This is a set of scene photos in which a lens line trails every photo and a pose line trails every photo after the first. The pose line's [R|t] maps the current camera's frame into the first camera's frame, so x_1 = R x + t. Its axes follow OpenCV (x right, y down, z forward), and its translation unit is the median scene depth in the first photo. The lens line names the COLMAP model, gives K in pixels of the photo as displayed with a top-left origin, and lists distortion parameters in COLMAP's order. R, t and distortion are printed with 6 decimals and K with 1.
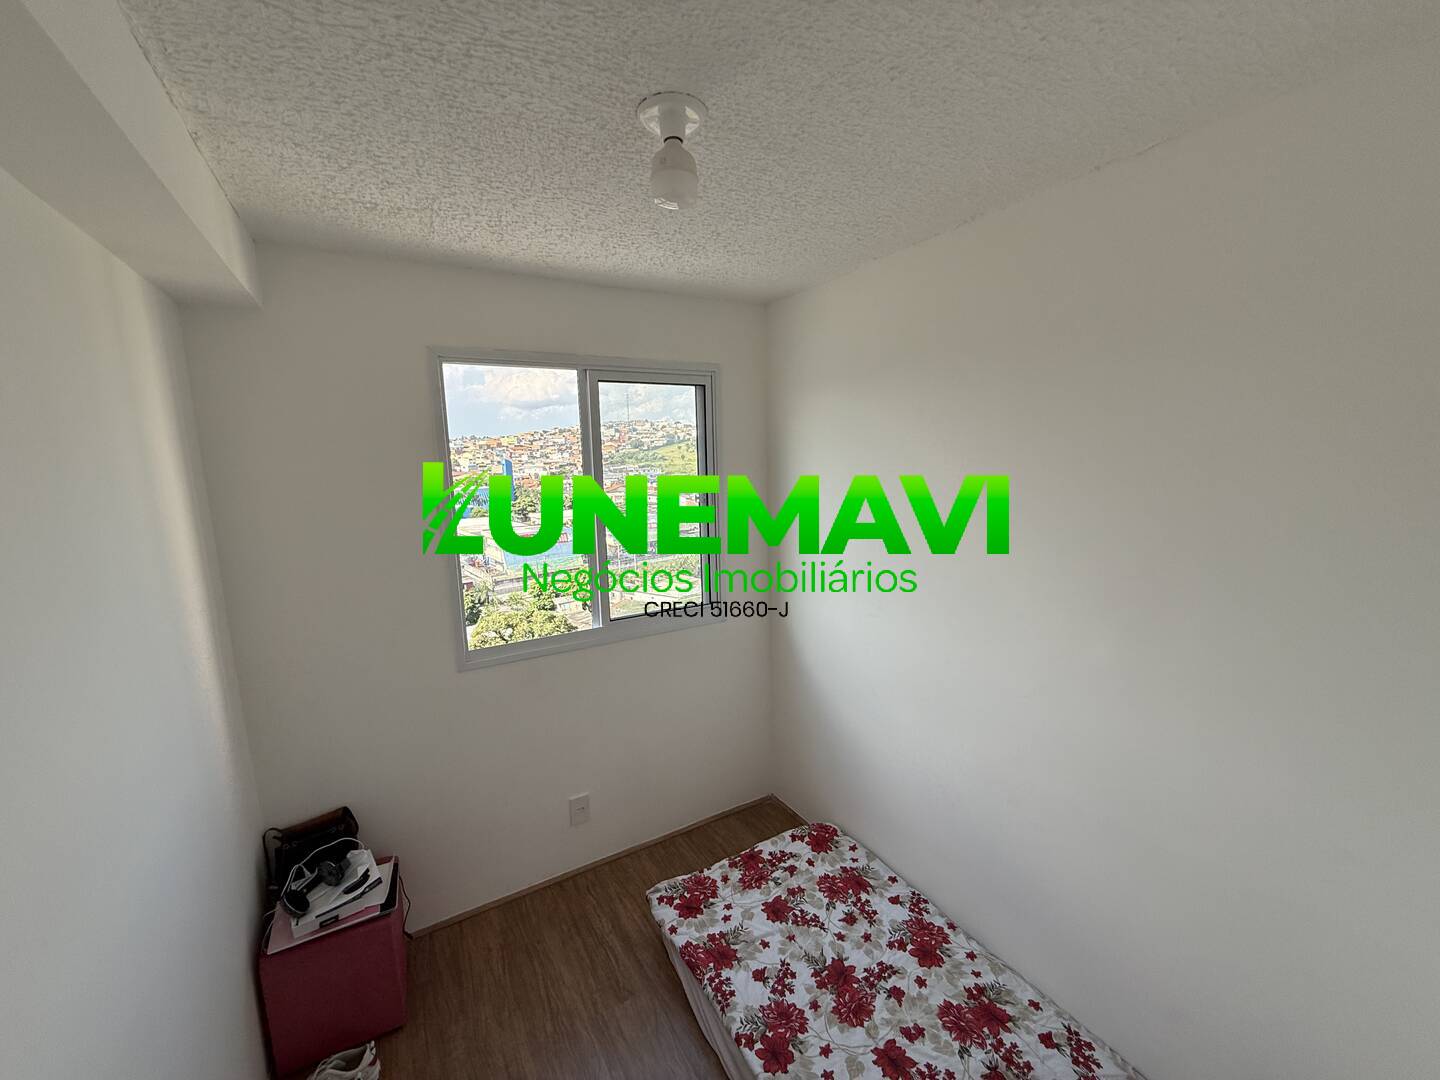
lens RADIAL K [[573.5, 0, 716.6], [0, 573.5, 537.5], [0, 0, 1]] dist [-0.002065, 0.000117]
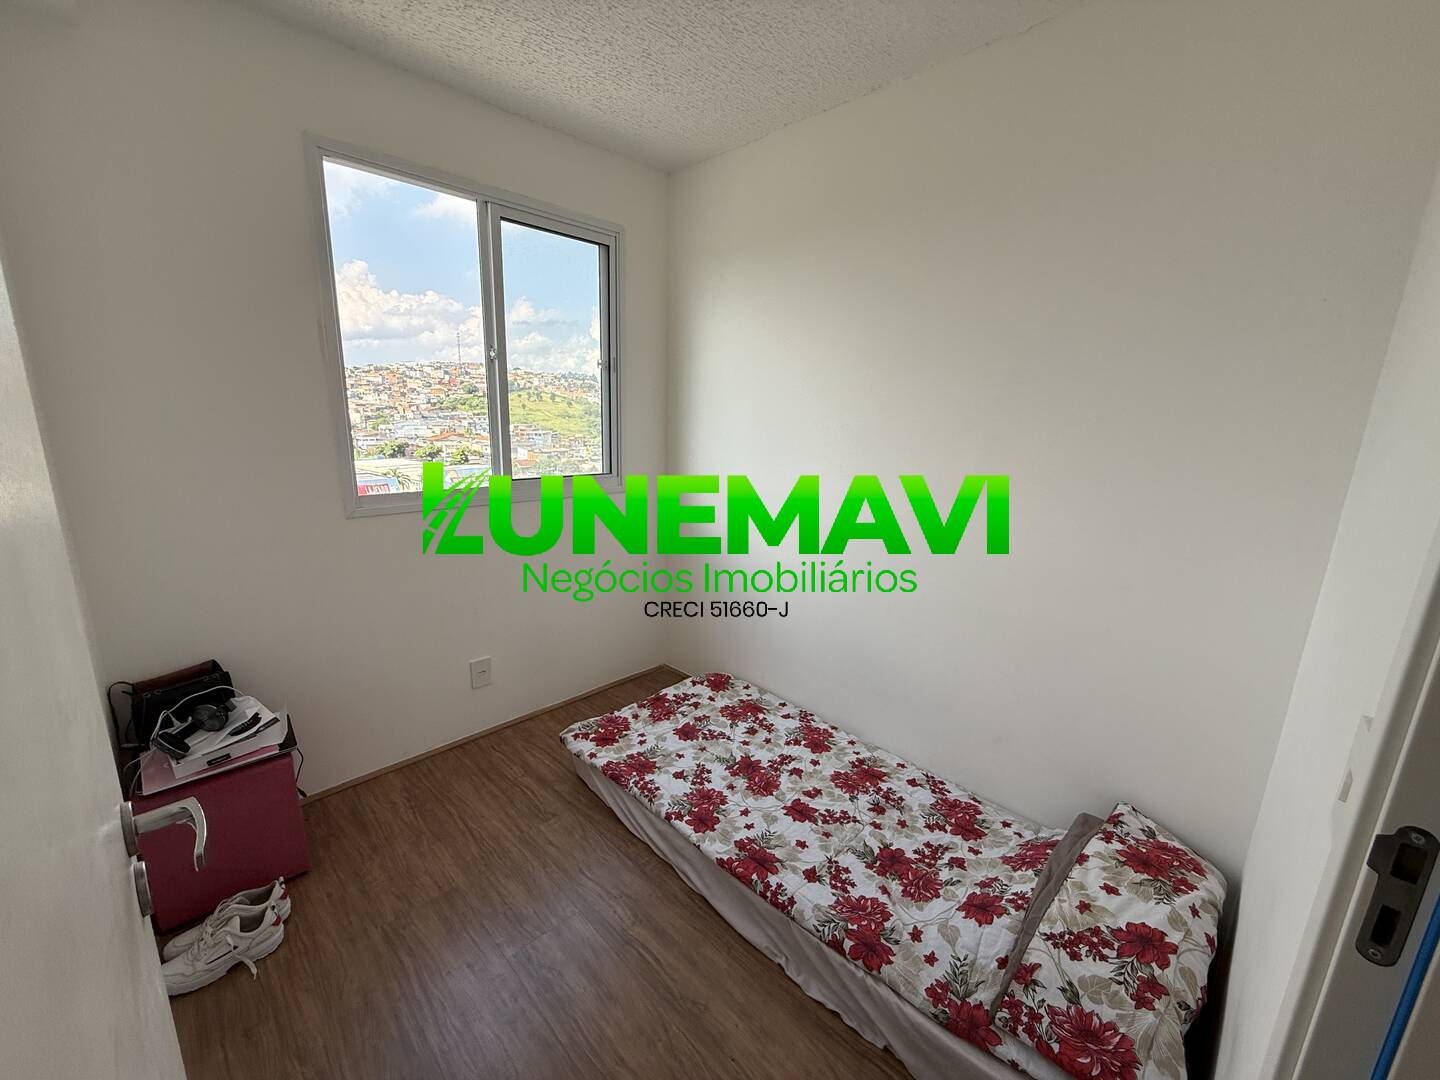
lens RADIAL K [[574.1, 0, 717.8], [0, 574.1, 539.6], [0, 0, 1]] dist [-0.002367, -0.000314]
pose [[0.964543, -0.003858, 0.263899, -0.137301], [-0.016255, 0.997126, 0.073990, 0.217903], [-0.263426, -0.075656, 0.961708, -0.047304]]
